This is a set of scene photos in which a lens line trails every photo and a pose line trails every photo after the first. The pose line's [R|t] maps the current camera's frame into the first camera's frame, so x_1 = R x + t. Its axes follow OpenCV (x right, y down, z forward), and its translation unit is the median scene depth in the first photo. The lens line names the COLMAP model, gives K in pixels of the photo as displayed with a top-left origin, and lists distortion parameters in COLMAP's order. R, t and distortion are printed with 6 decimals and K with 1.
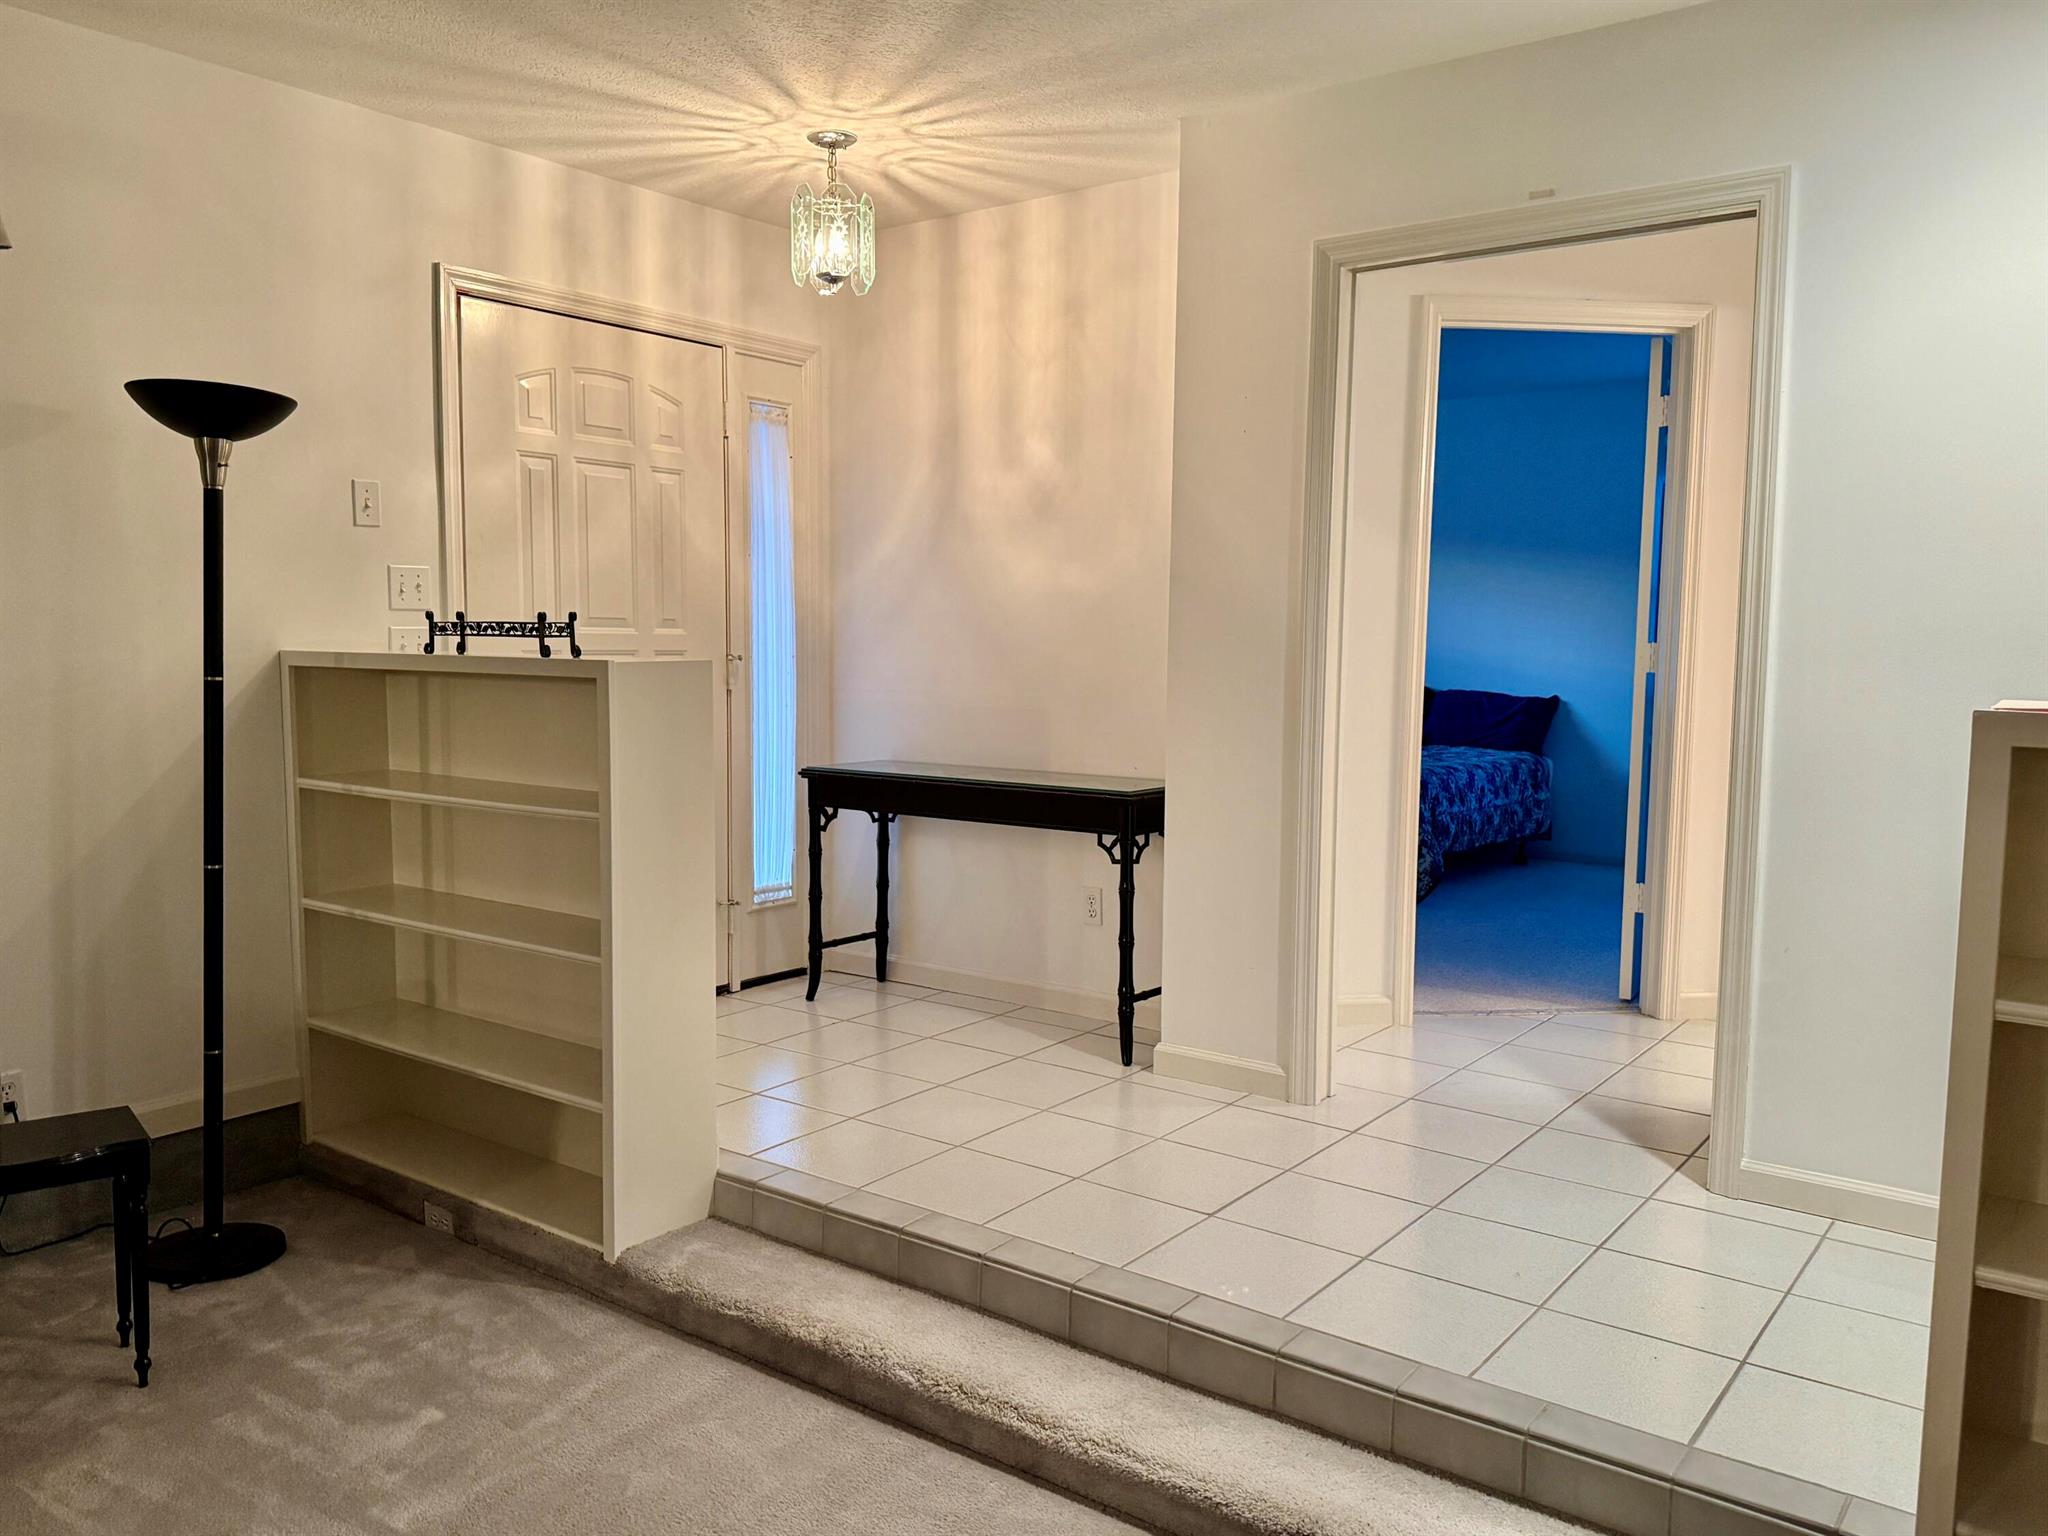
lens RADIAL K [[1546.1, 0, 1020.0], [0, 1546.1, 752.8], [0, 0, 1]] dist [0.088085, -0.001652]
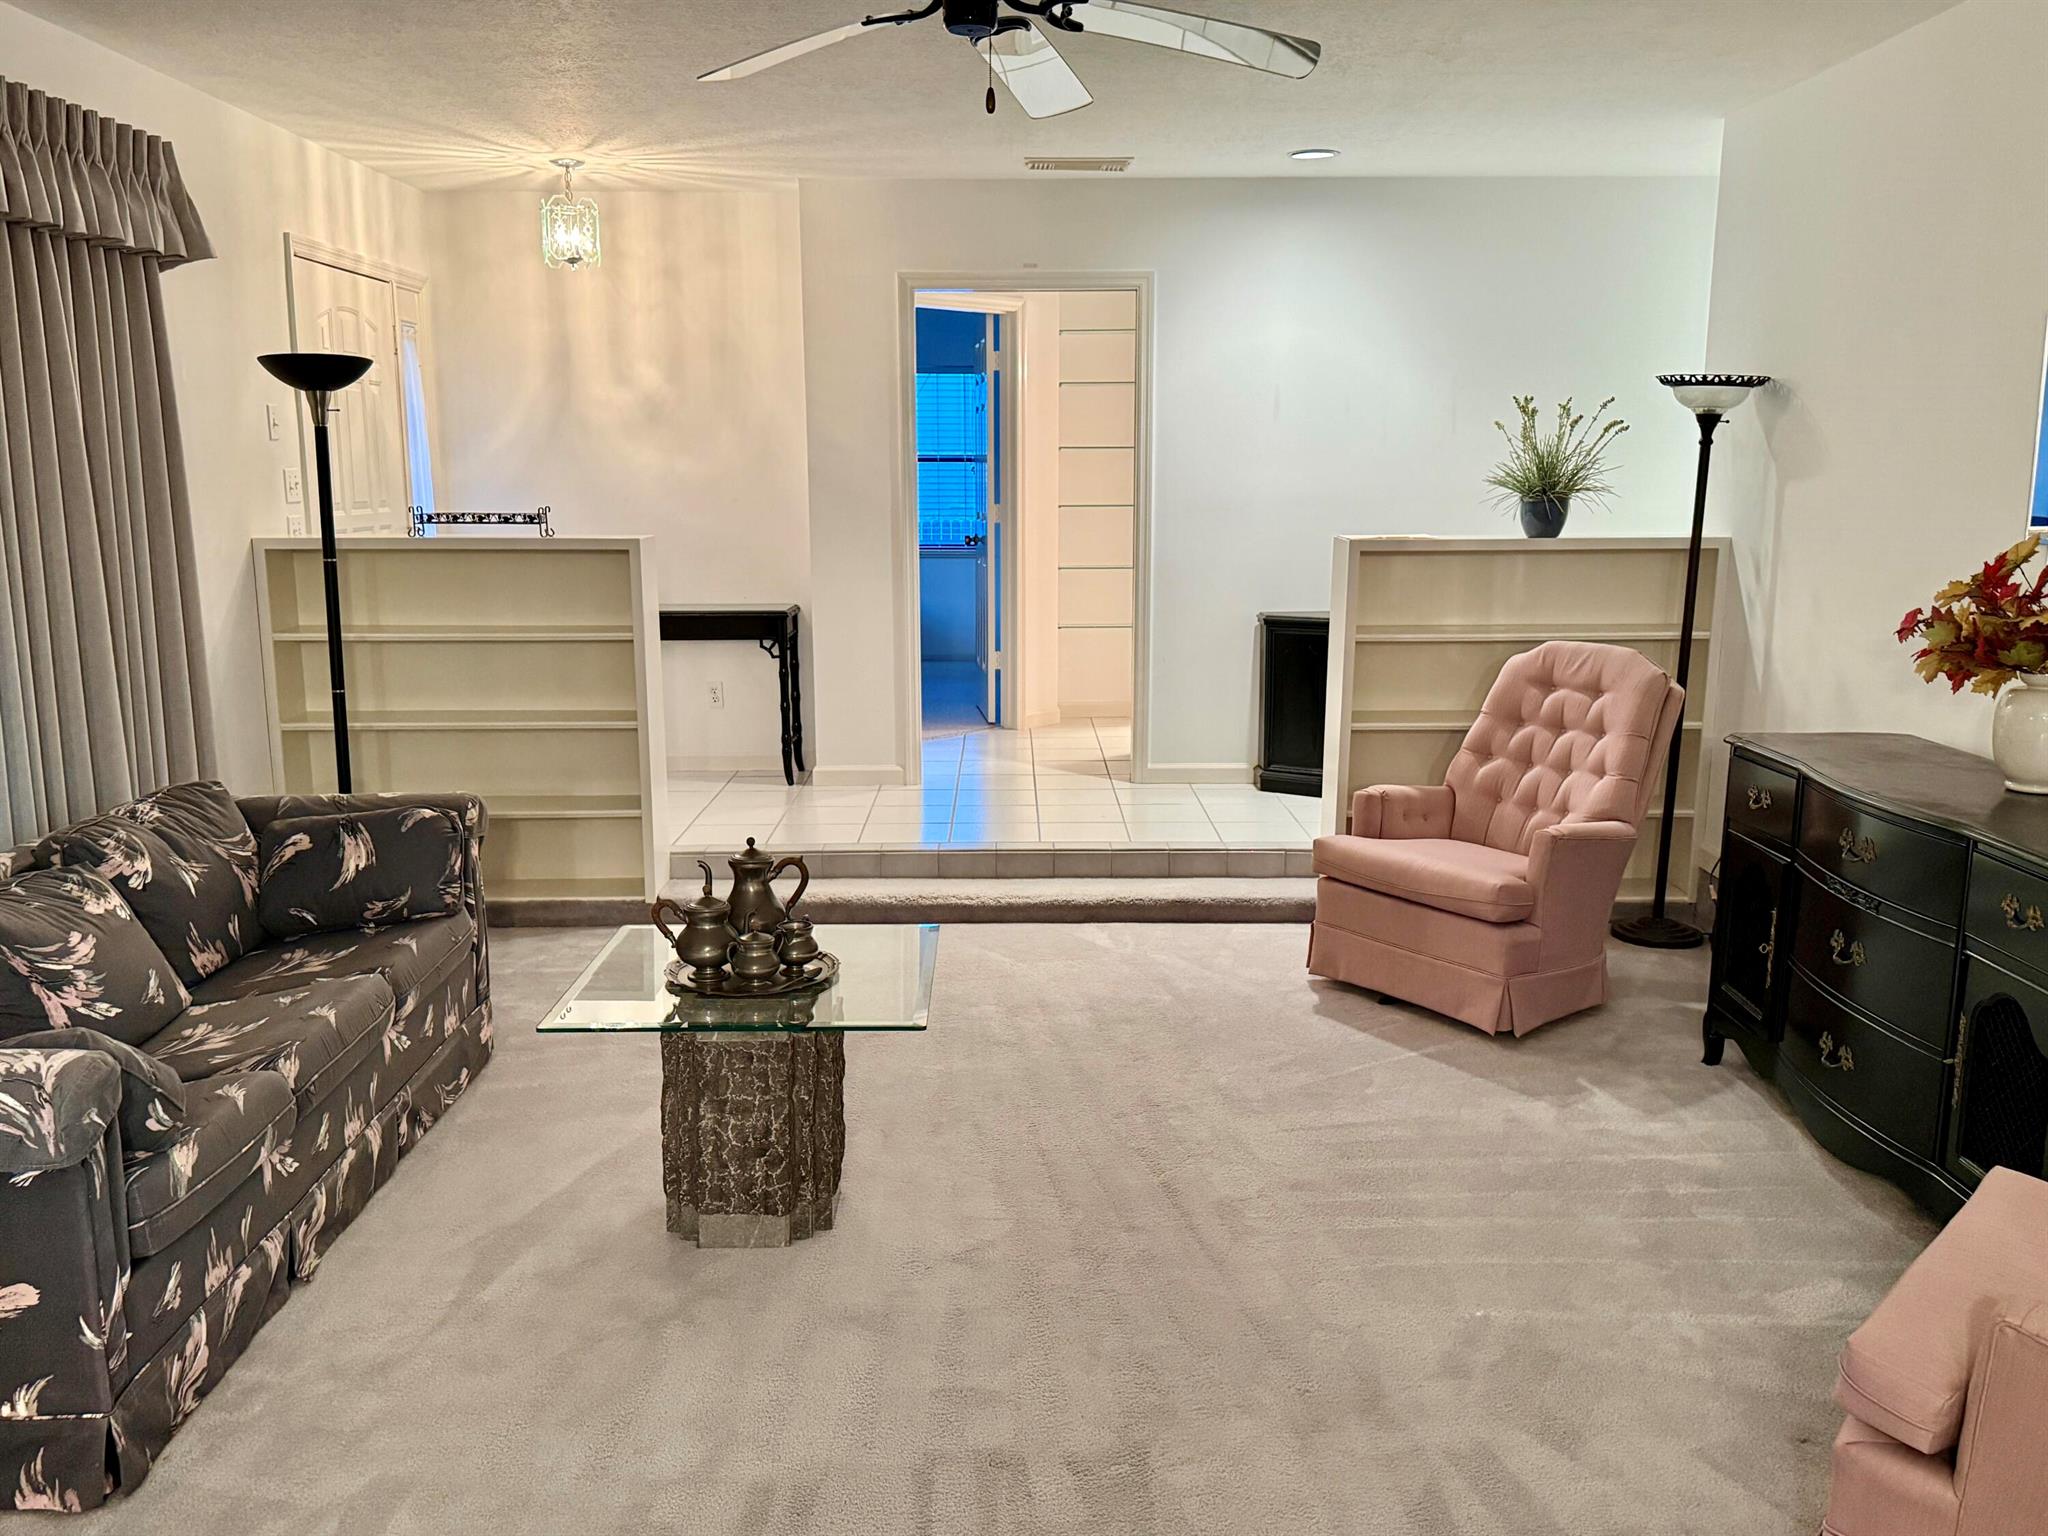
lens RADIAL K [[1696.7, 0, 1024.4], [0, 1696.7, 776.5], [0, 0, 1]] dist [-0.009279, -0.009338]
pose [[0.783878, -0.119034, 0.609398, -0.734425], [0.052905, 0.990687, 0.125459, -0.009761], [-0.618657, -0.066104, 0.782875, -0.453514]]
